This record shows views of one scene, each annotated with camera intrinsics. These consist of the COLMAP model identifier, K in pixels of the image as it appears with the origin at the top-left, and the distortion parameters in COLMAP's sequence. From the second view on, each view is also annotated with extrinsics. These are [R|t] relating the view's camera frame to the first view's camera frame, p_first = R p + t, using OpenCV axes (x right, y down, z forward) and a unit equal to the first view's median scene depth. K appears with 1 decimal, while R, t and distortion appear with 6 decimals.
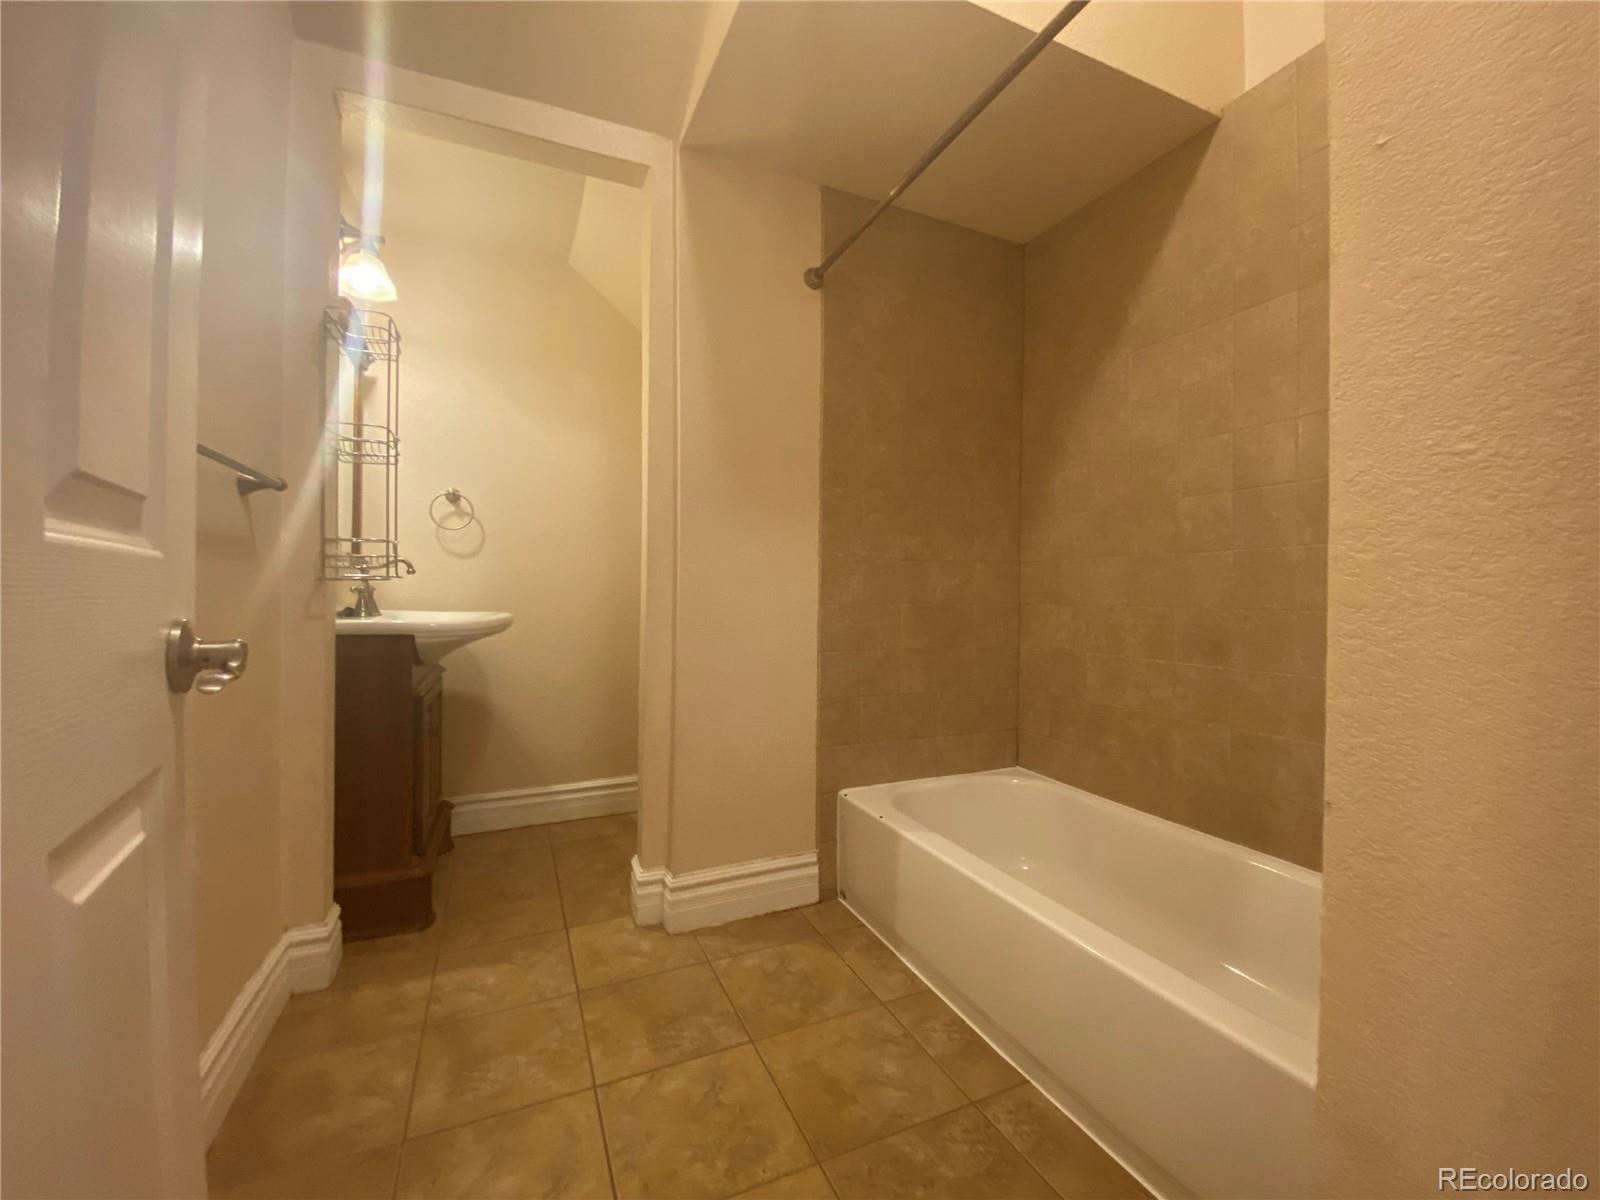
lens RADIAL K [[649.9, 0, 795.0], [0, 649.9, 594.6], [0, 0, 1]] dist [0.020288, -0.018457]
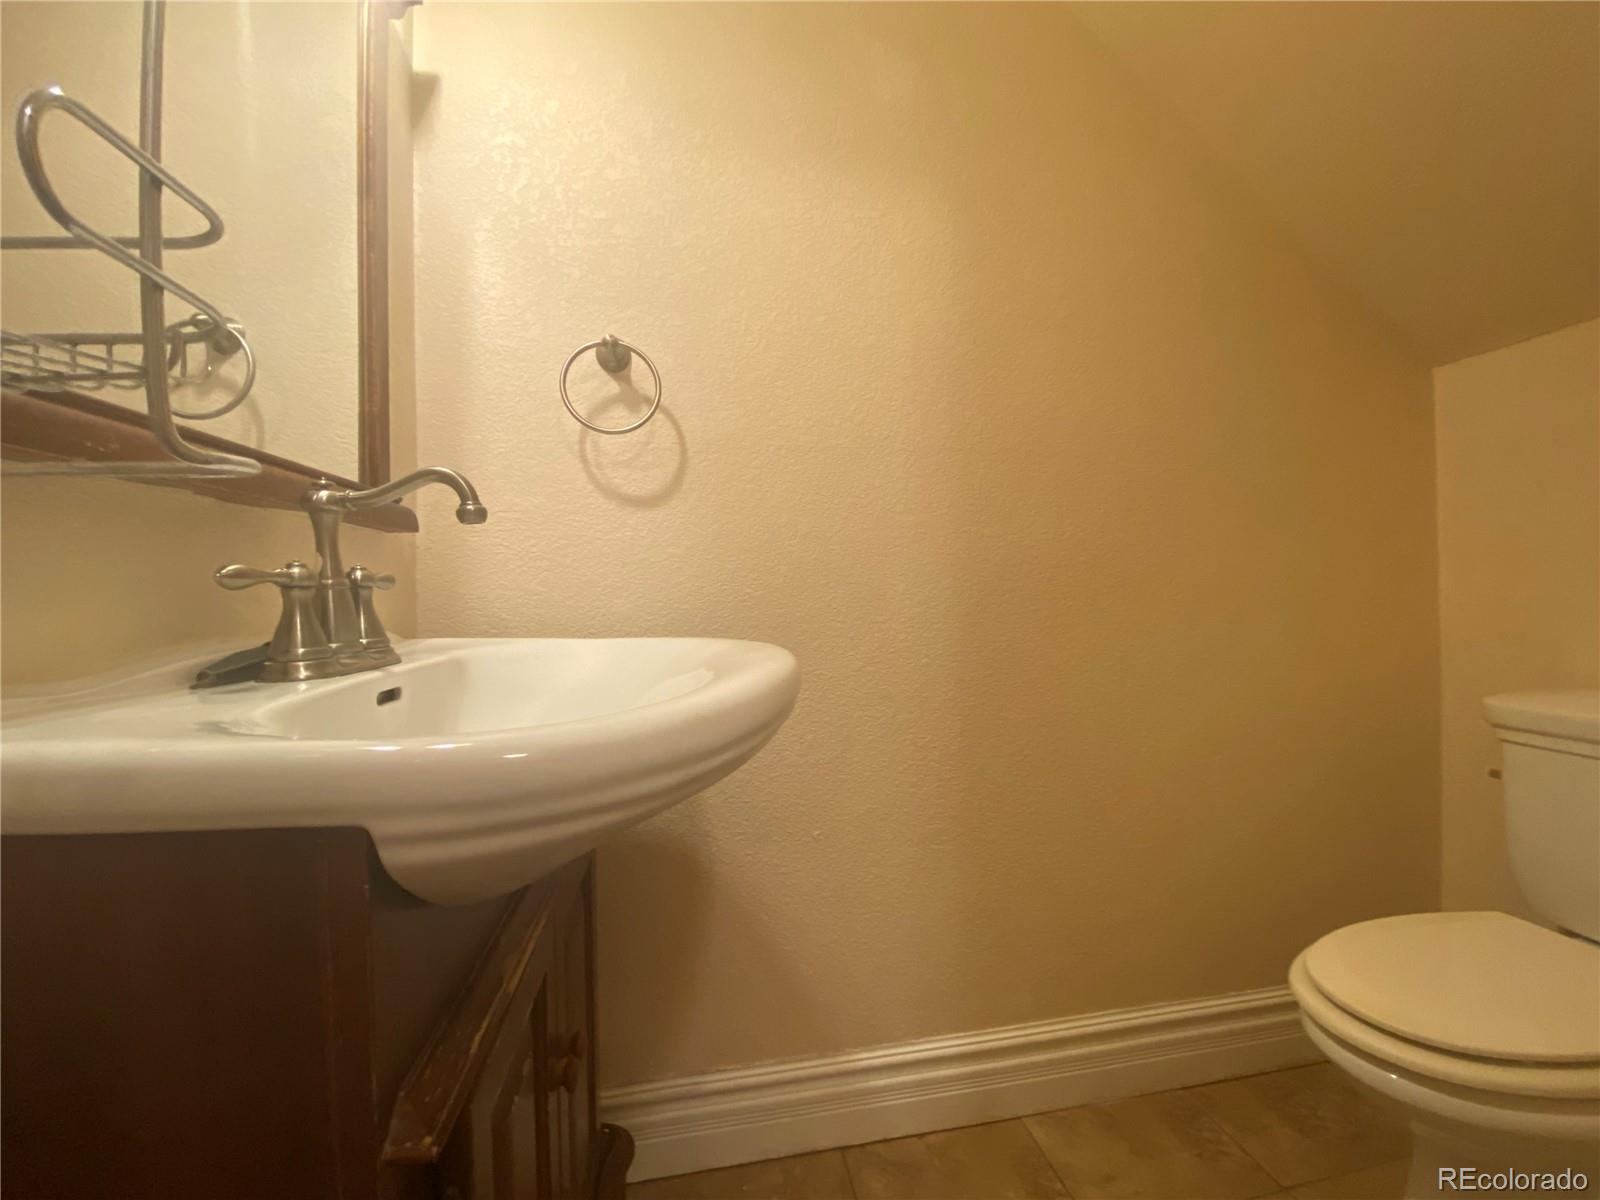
lens RADIAL K [[649.9, 0, 795.0], [0, 649.9, 594.6], [0, 0, 1]] dist [0.020288, -0.018457]
pose [[0.969885, -0.020779, -0.242675, -0.314949], [0.021214, 0.999775, -0.000819, 0.002993], [0.242637, -0.004354, 0.970107, 0.624947]]
